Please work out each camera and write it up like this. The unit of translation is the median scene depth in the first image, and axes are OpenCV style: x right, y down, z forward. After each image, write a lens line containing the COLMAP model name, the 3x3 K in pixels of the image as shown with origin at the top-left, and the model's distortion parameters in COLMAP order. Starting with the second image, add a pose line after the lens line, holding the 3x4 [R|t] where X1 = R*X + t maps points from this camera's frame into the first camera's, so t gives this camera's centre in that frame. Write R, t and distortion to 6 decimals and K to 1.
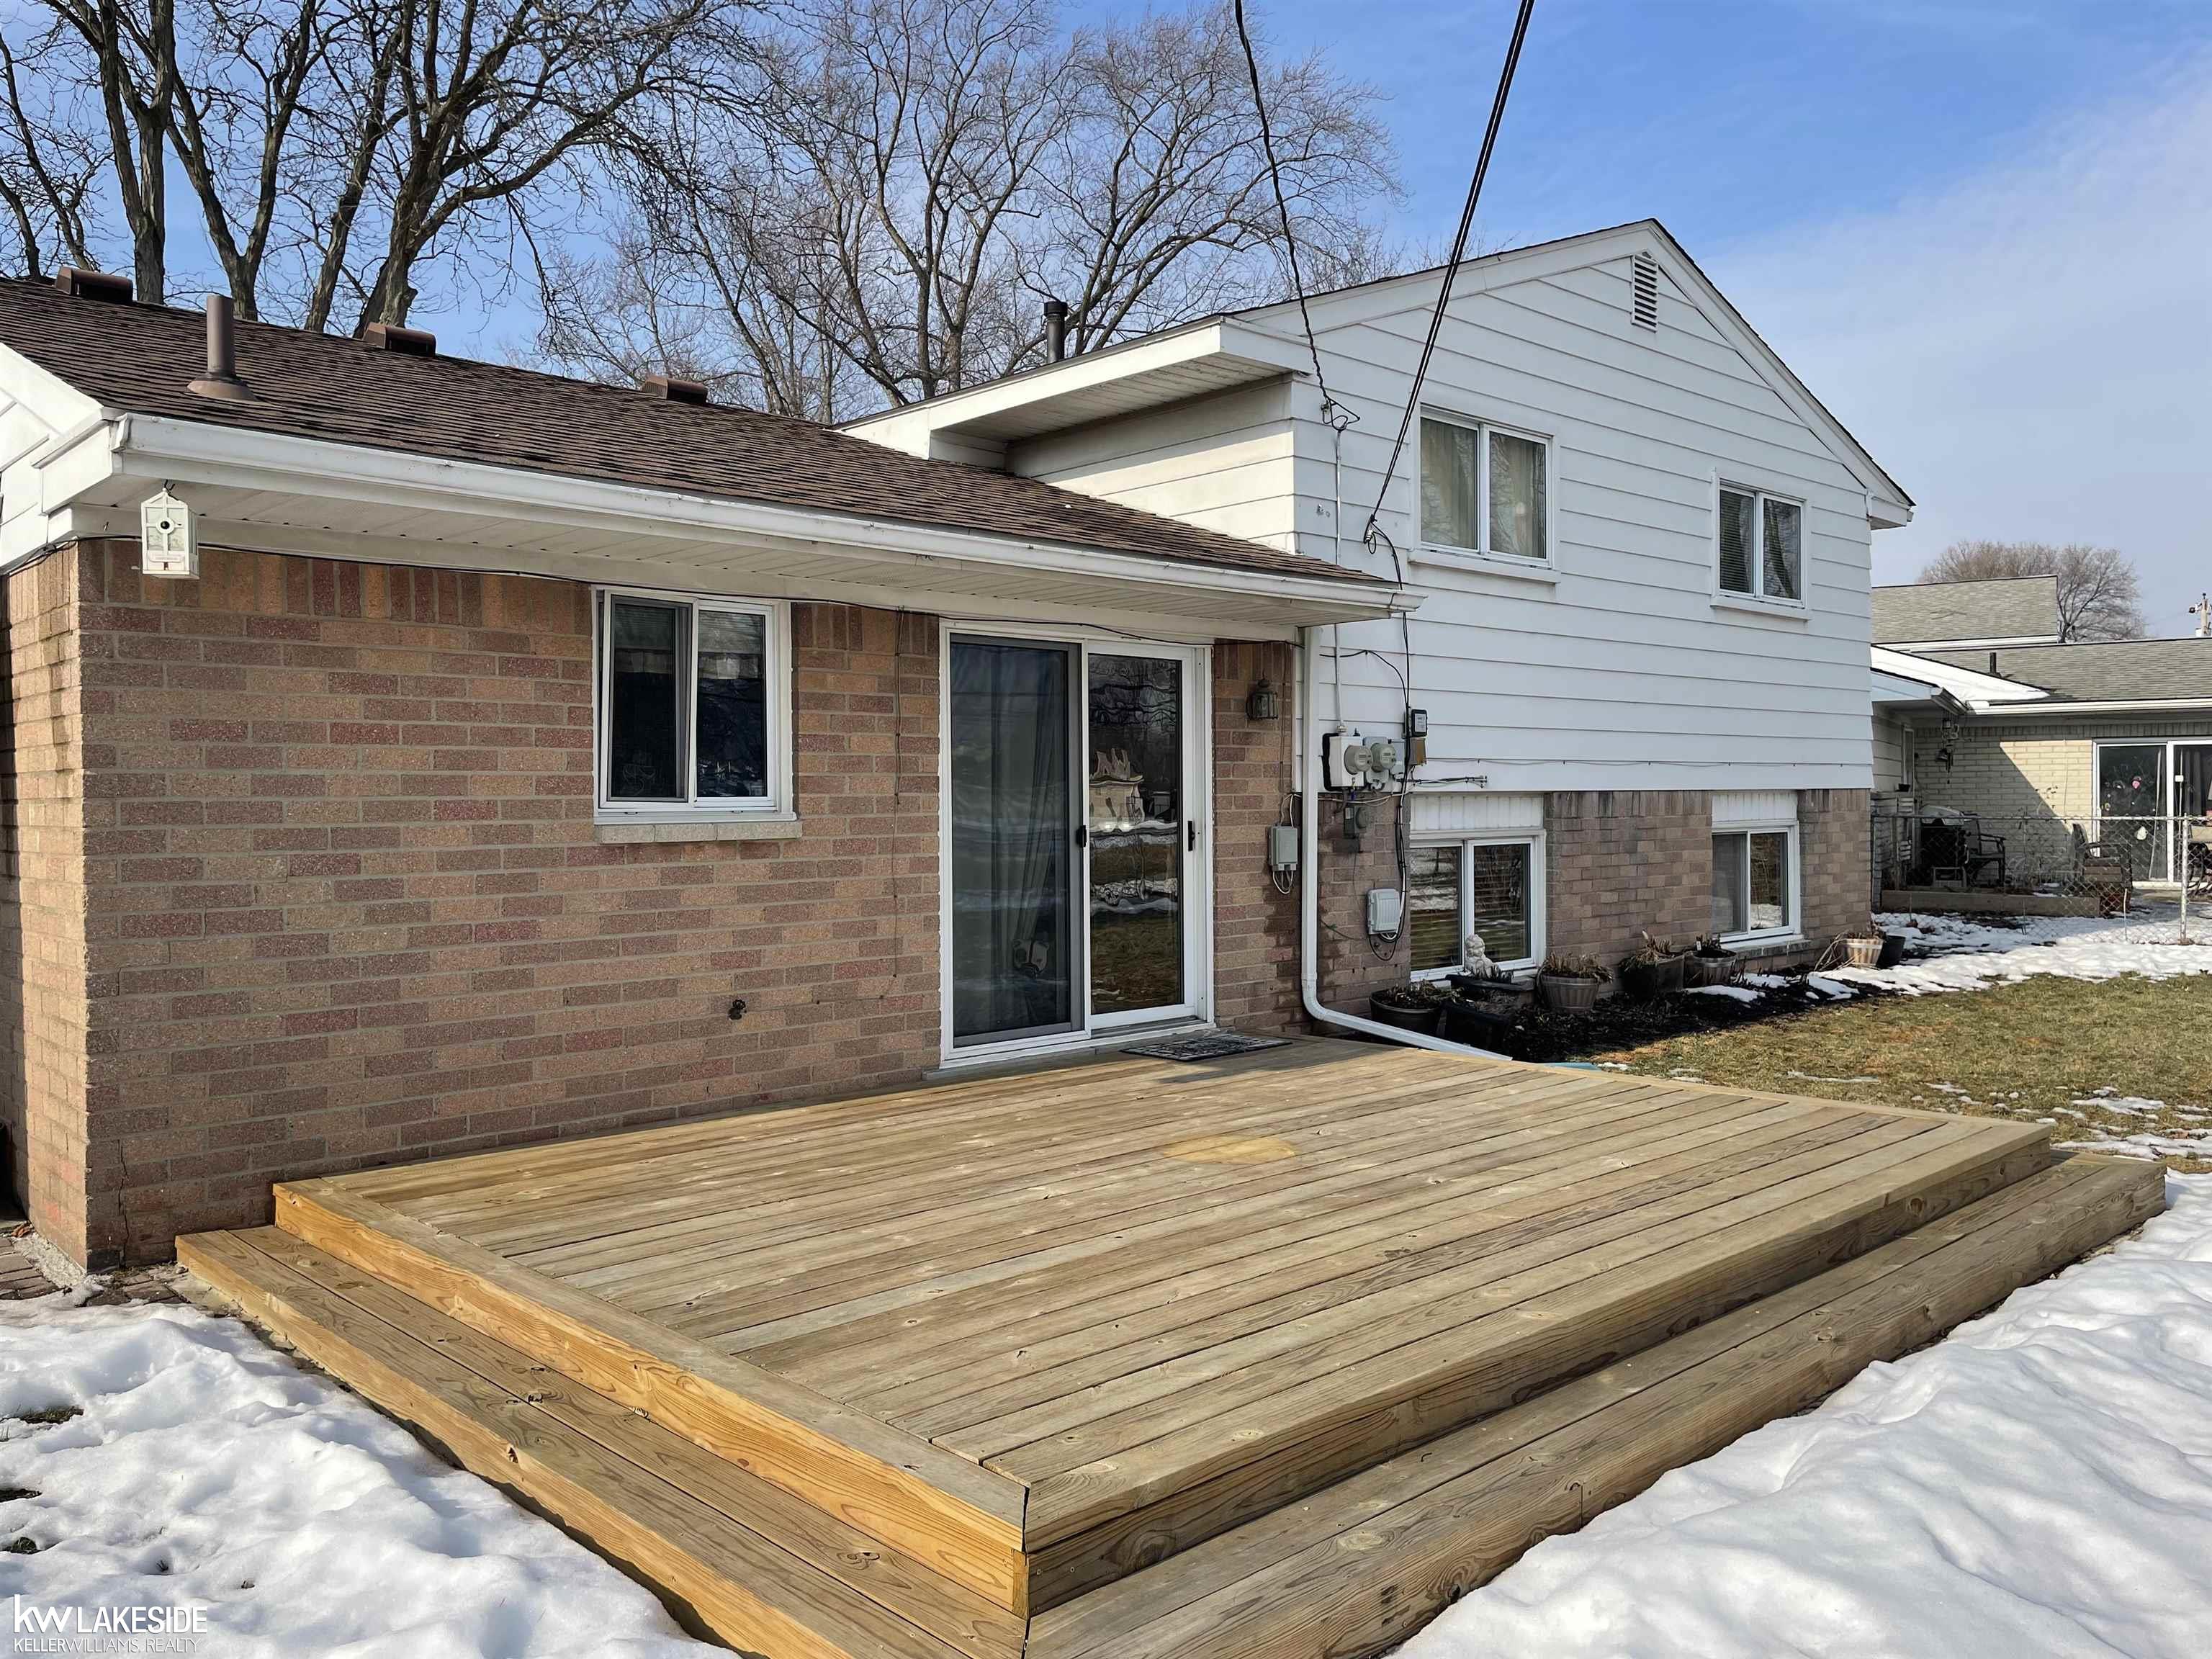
lens RADIAL K [[1687.6, 0, 1106.9], [0, 1687.6, 820.8], [0, 0, 1]] dist [0.070969, -0.055982]
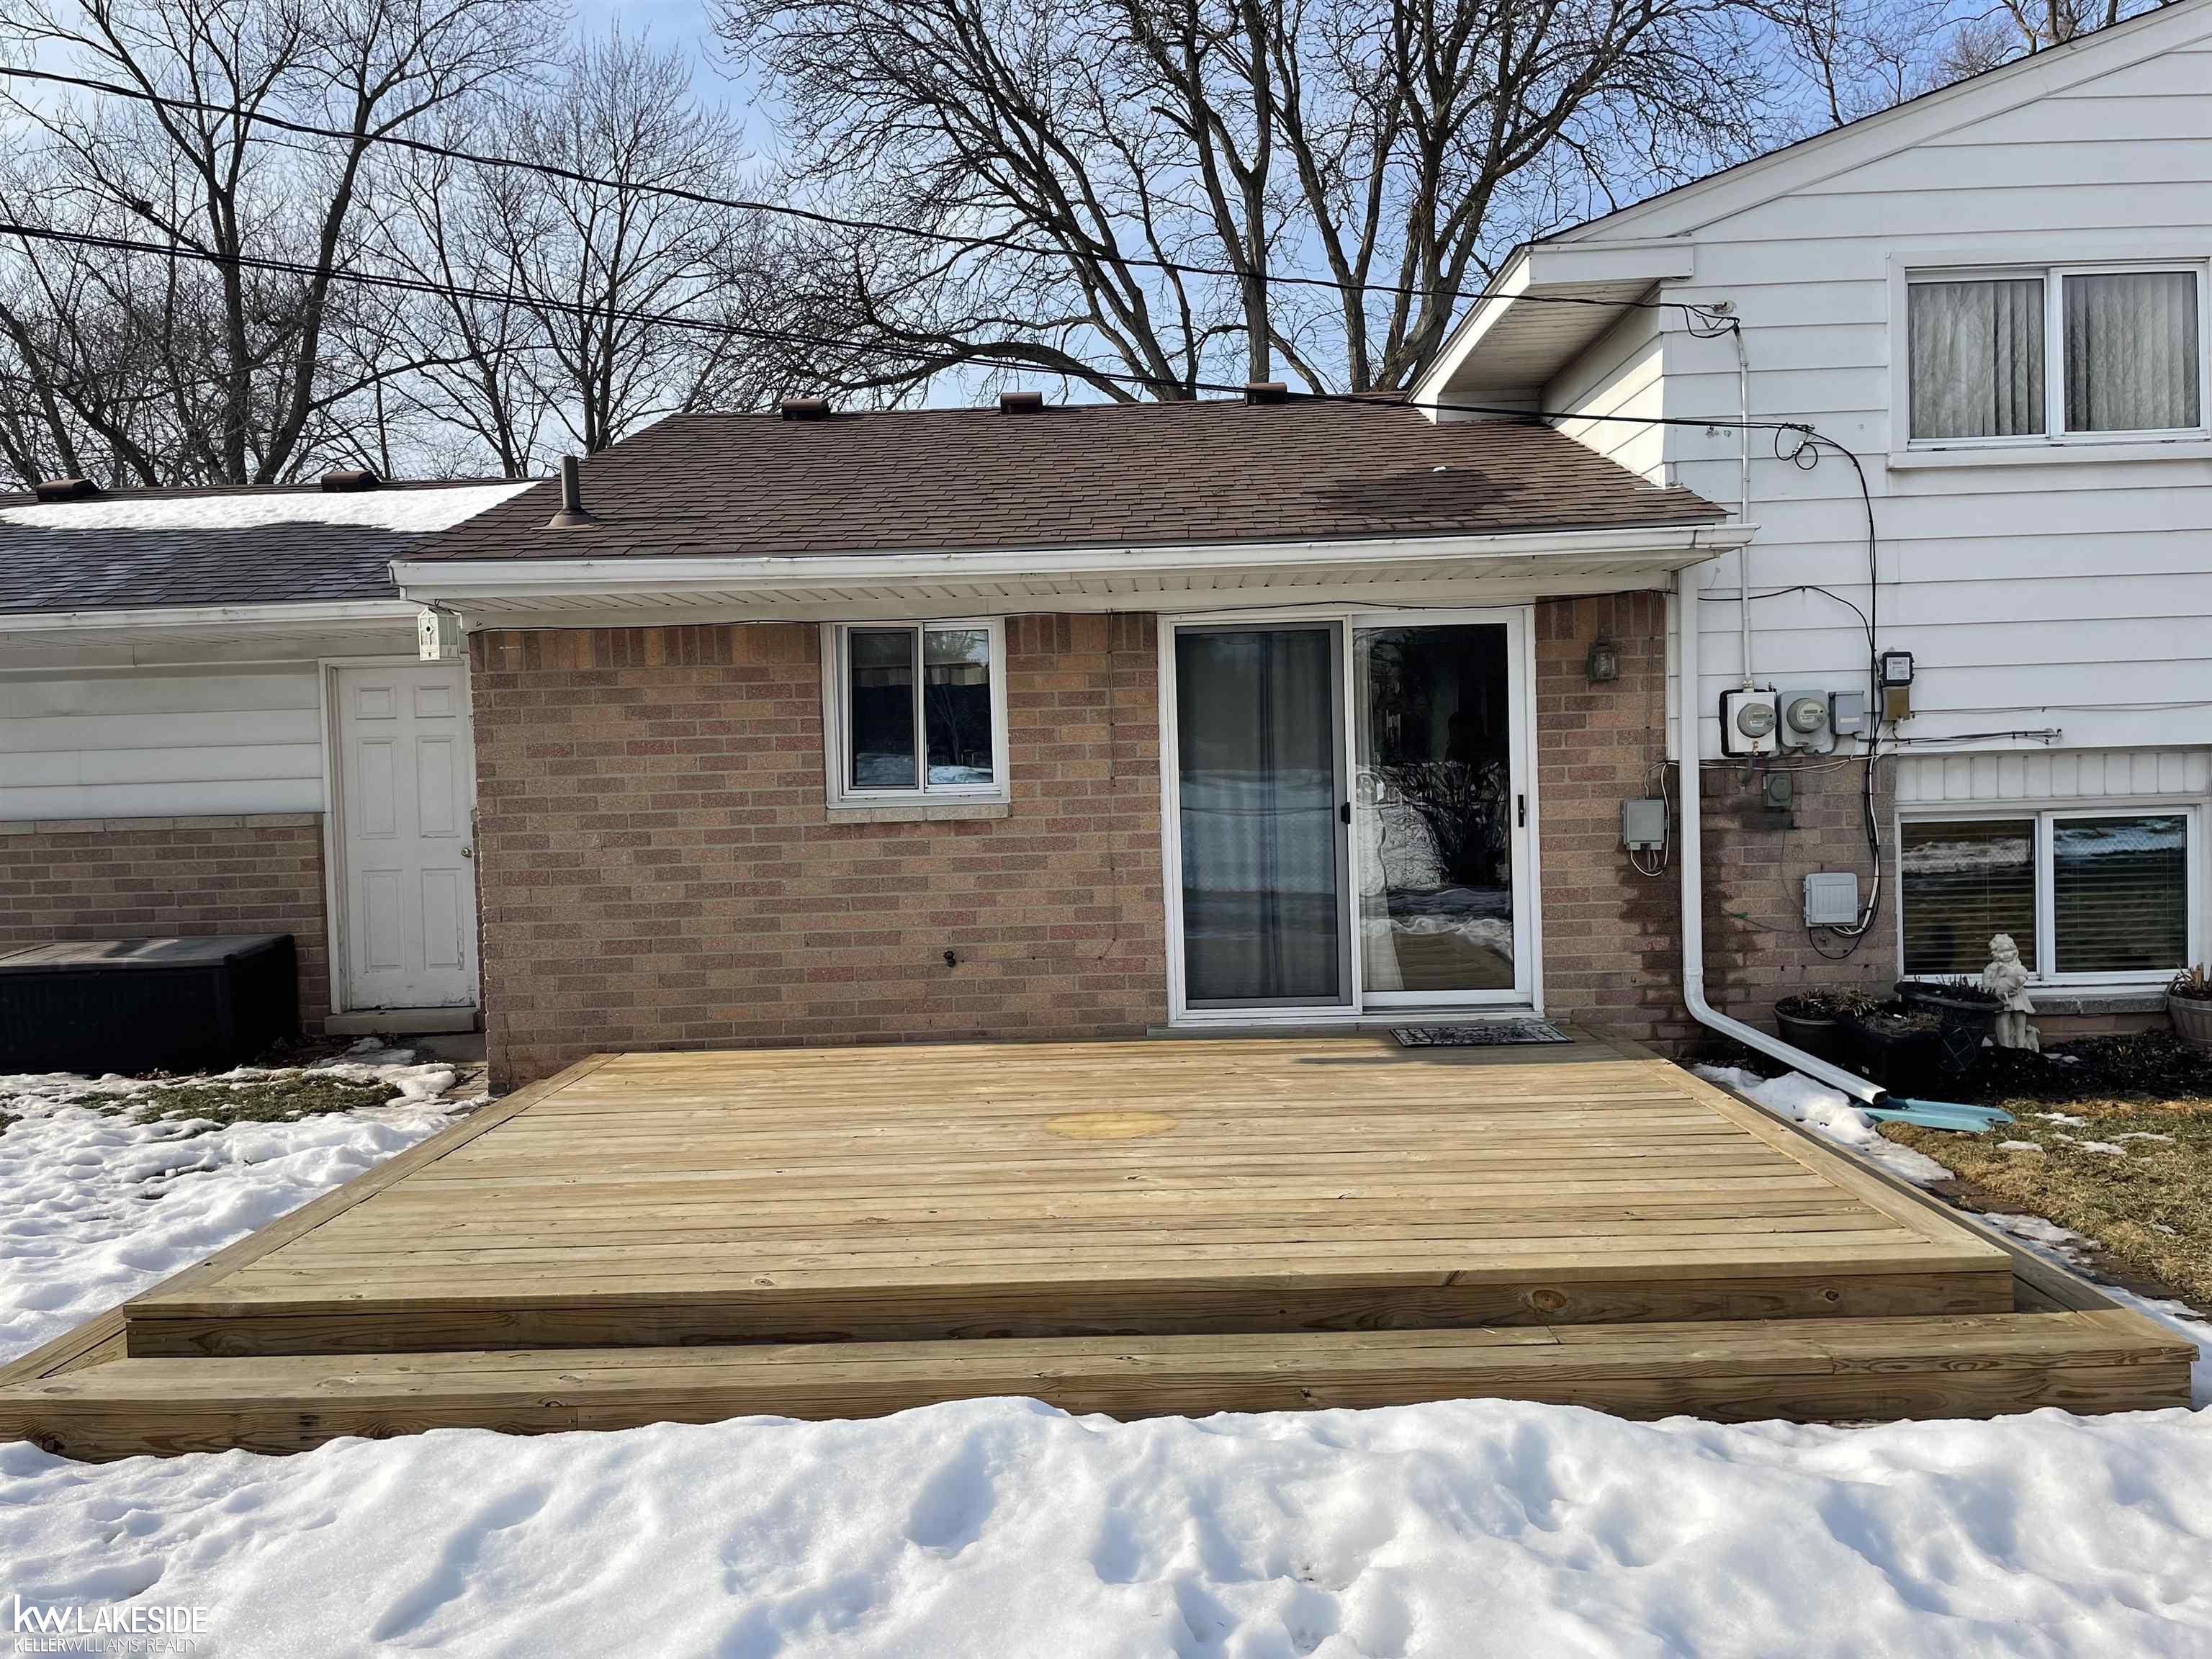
lens RADIAL K [[1687.6, 0, 1087.3], [0, 1687.6, 813.6], [0, 0, 1]] dist [0.070969, -0.055982]
pose [[0.713057, 0.012298, -0.700998, 0.664795], [0.015360, 0.999332, 0.033156, -0.030201], [0.700937, -0.034409, 0.712392, 0.199589]]
